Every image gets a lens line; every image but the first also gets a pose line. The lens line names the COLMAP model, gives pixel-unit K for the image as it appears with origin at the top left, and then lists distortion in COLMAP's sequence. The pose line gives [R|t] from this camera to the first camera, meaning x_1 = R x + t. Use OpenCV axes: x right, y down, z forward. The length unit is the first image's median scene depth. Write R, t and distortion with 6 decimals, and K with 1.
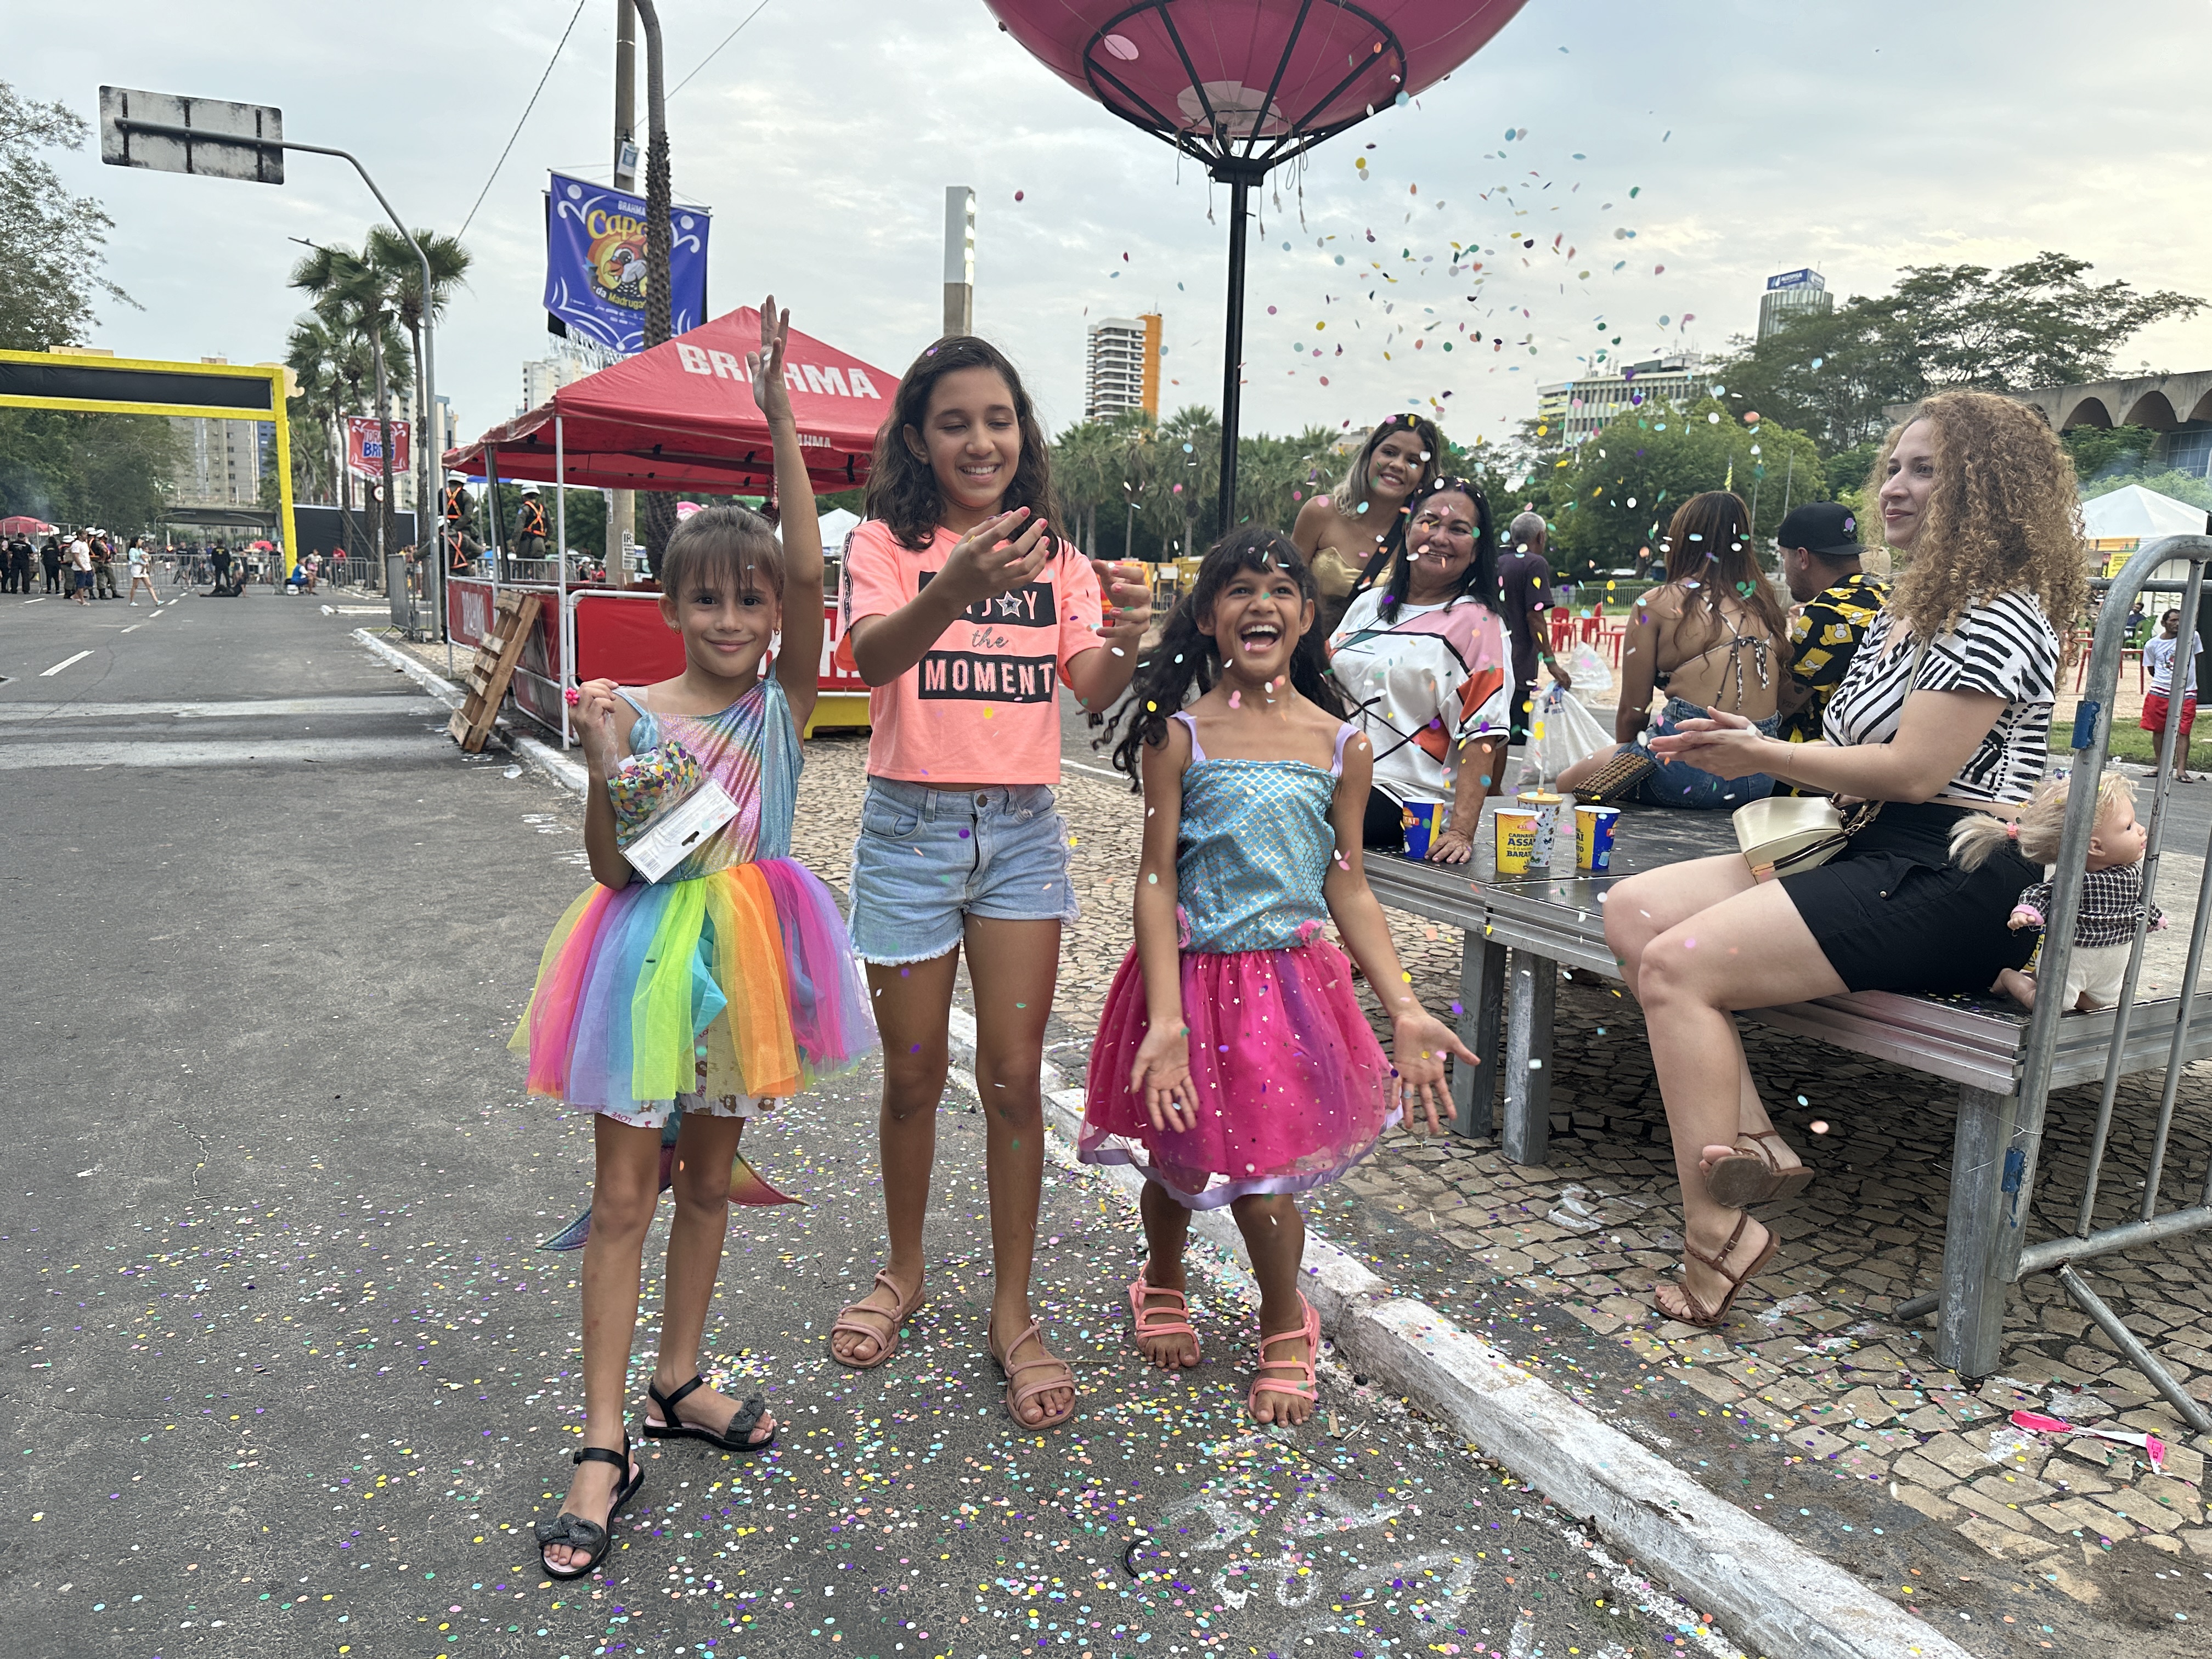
lens RADIAL K [[1571.3, 0, 1108.7], [0, 1571.3, 793.5], [0, 0, 1]] dist [0.029091, -0.018922]
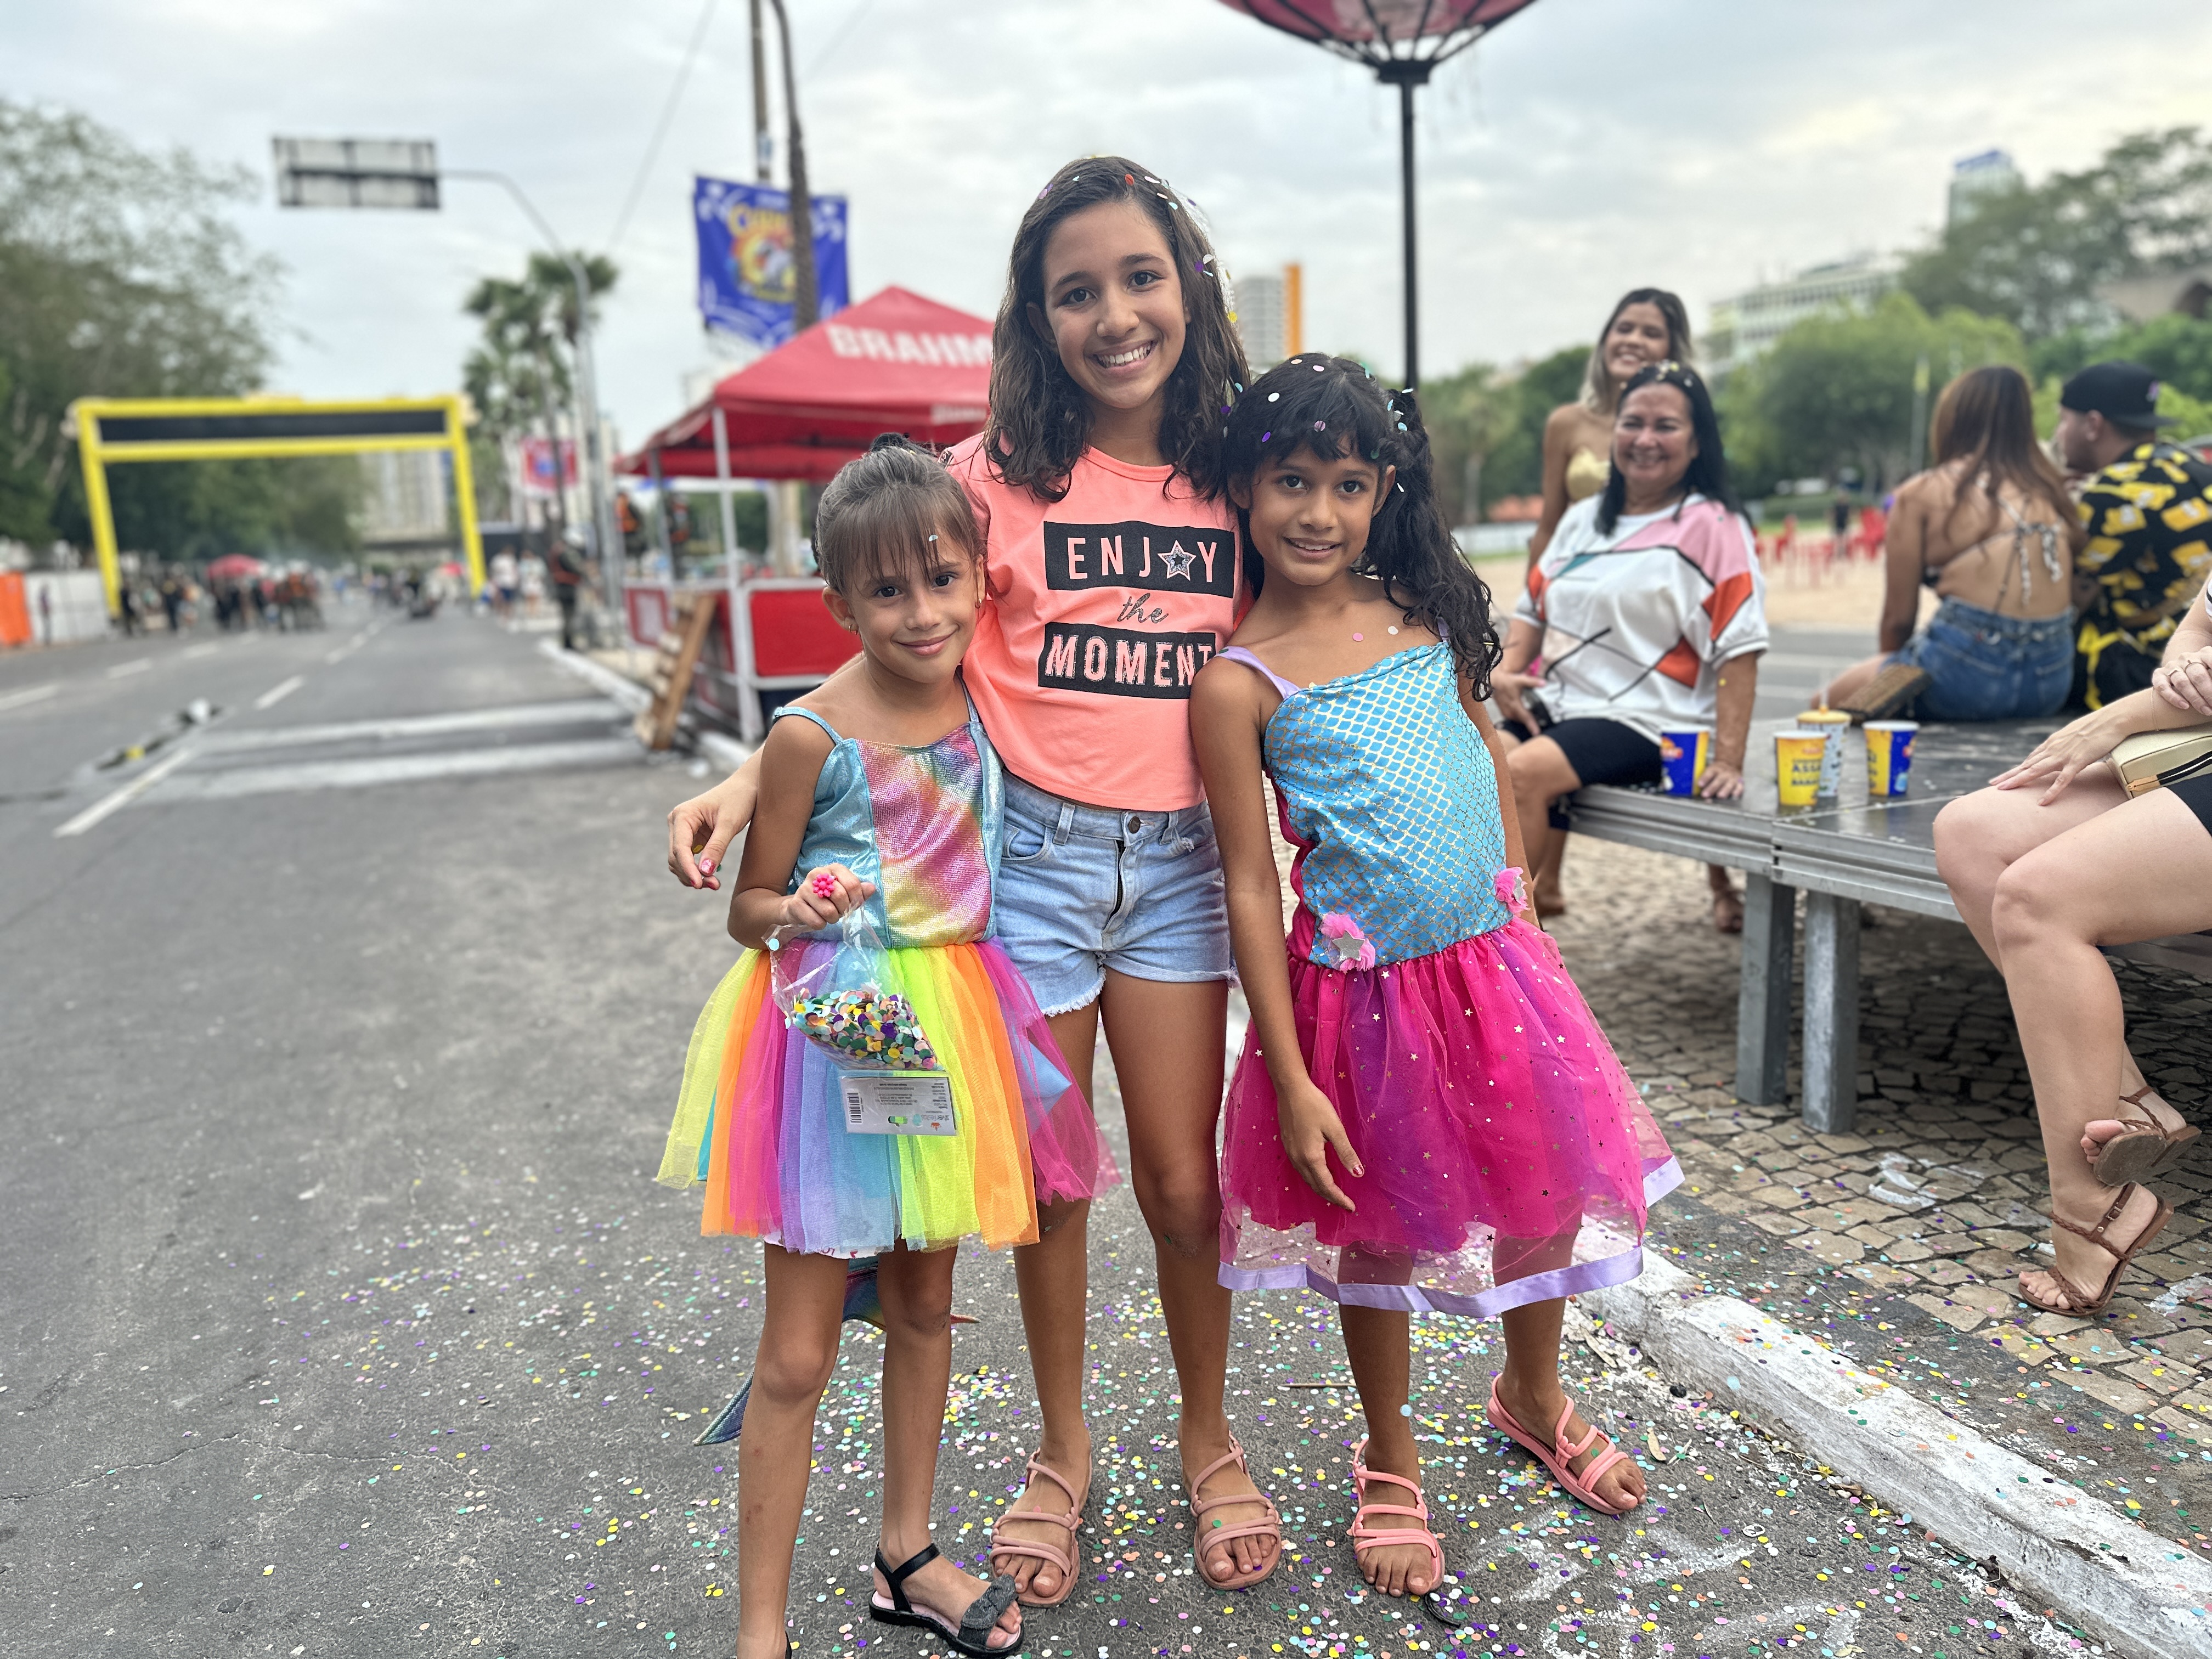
lens RADIAL K [[1571.3, 0, 1108.7], [0, 1571.3, 793.5], [0, 0, 1]] dist [0.029091, -0.018922]
pose [[0.992480, -0.060870, -0.106196, -0.036408], [0.063040, 0.997863, 0.017194, 0.005869], [0.104923, -0.023760, 0.994197, 0.094070]]
